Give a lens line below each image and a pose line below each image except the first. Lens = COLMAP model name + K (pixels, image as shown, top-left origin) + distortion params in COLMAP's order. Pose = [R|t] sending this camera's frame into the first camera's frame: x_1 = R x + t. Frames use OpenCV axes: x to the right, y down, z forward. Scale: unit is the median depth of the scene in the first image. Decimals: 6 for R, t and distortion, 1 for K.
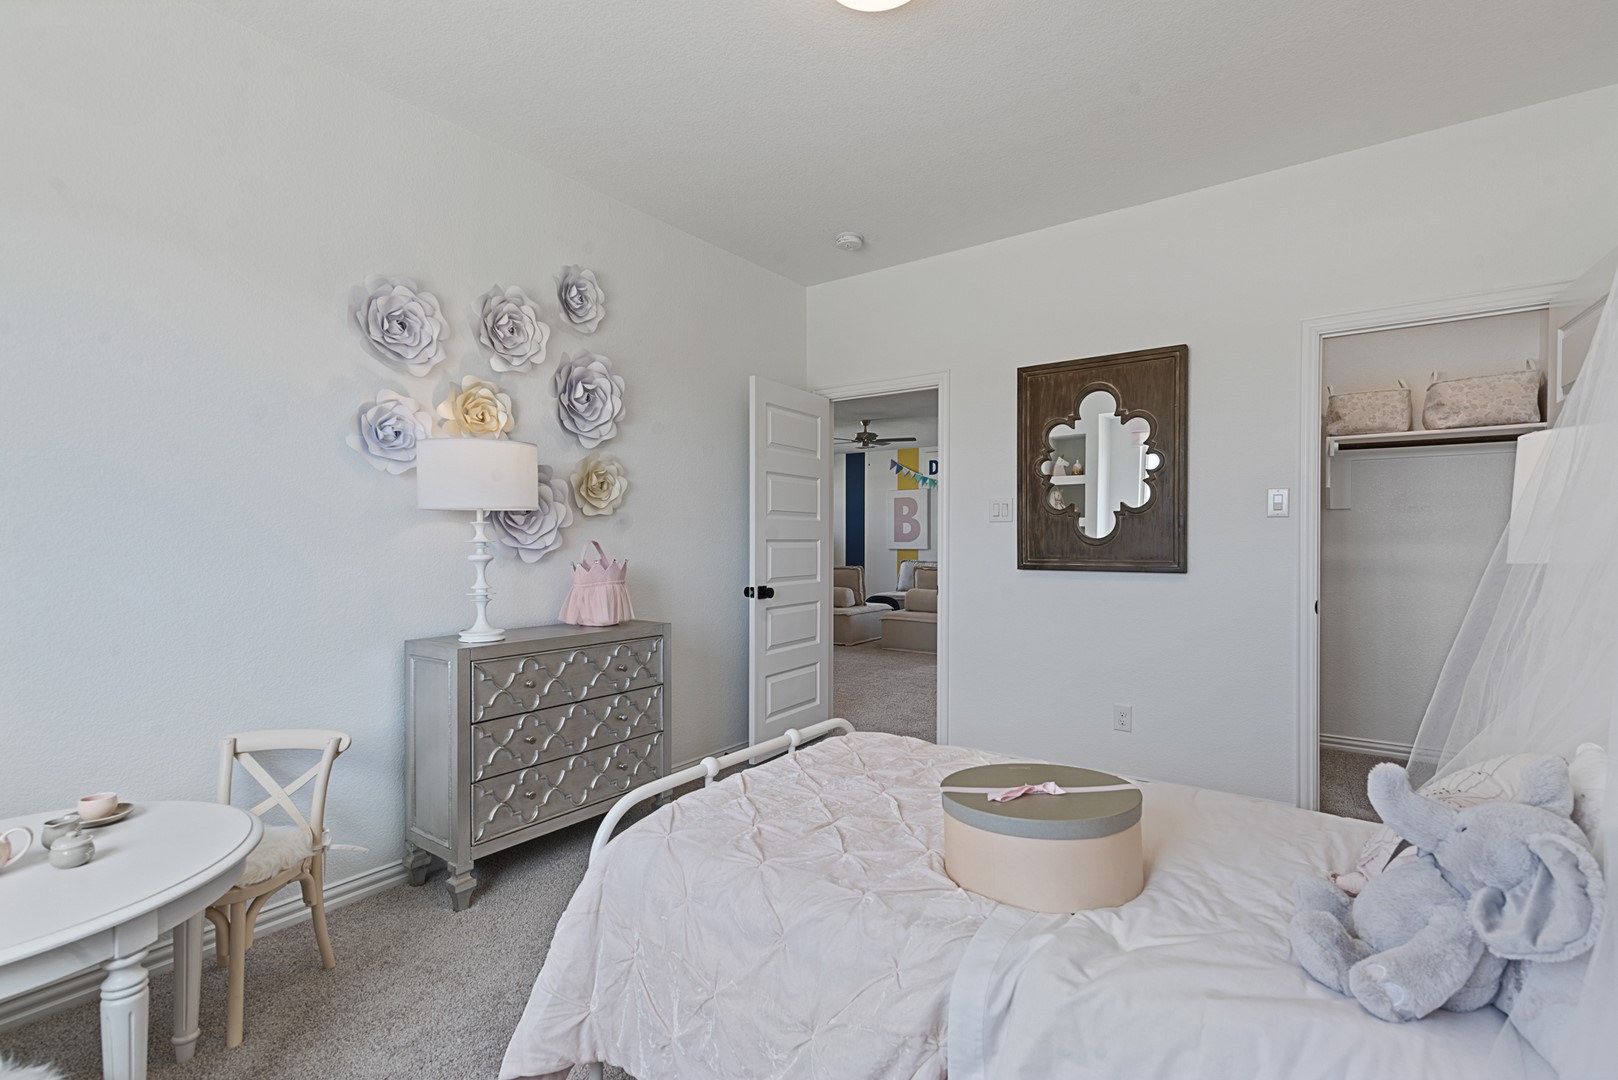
lens RADIAL K [[736.5, 0, 808.0], [0, 736.5, 539.5], [0, 0, 1]] dist [0.000167, 0.000009]
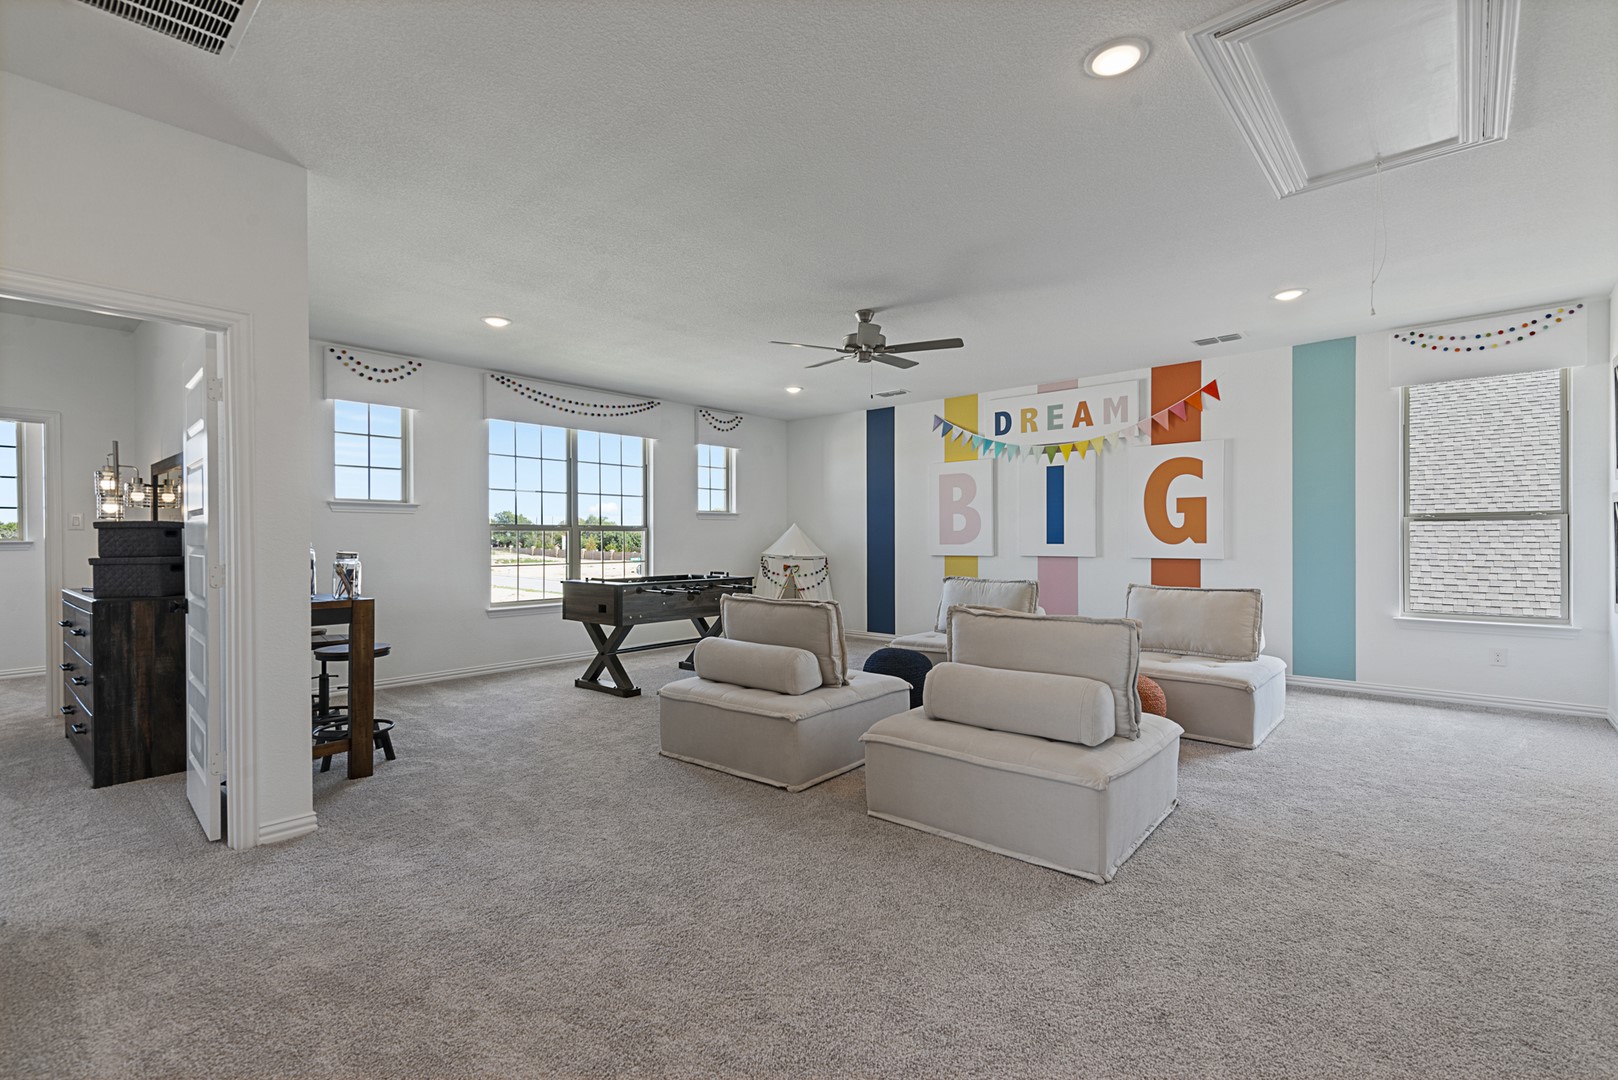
lens RADIAL K [[736.5, 0, 810.6], [0, 736.5, 539.2], [0, 0, 1]] dist [0.000167, 0.000009]
pose [[0.995763, -0.005297, -0.091808, 0.066134], [0.005013, 0.999982, -0.003325, 0.000381], [0.091824, 0.002851, 0.995771, 0.367154]]
